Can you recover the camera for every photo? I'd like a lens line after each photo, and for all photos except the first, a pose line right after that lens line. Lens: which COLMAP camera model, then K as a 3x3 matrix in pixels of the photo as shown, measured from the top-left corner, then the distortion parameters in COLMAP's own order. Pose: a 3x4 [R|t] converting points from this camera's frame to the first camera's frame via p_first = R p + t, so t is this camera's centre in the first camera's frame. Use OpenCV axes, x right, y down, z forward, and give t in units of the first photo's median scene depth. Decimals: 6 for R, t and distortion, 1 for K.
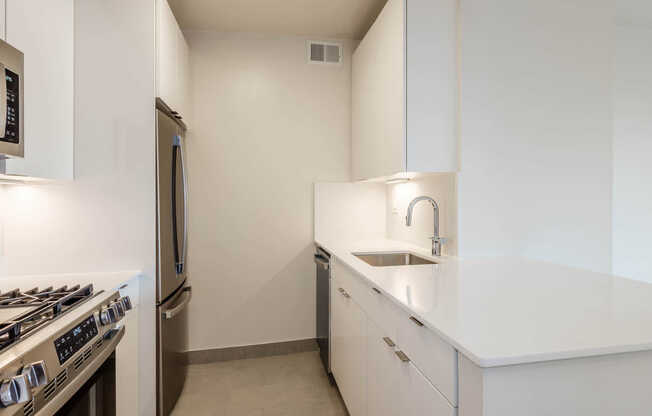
lens RADIAL K [[332.4, 0, 318.6], [0, 332.4, 198.5], [0, 0, 1]] dist [0.003853, 0.000291]
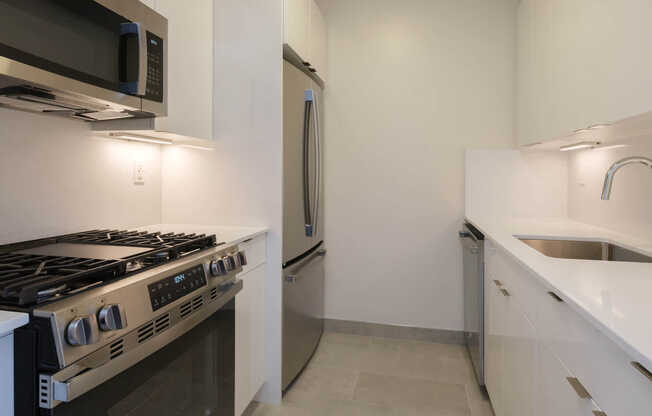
lens RADIAL K [[303.8, 0, 328.2], [0, 303.8, 177.3], [0, 0, 1]] dist [0.025184, 0.000119]
pose [[0.893809, 0.018844, -0.448053, 0.058040], [-0.019029, 0.999811, 0.004089, 0.066962], [0.448045, 0.004872, 0.893998, 0.301478]]
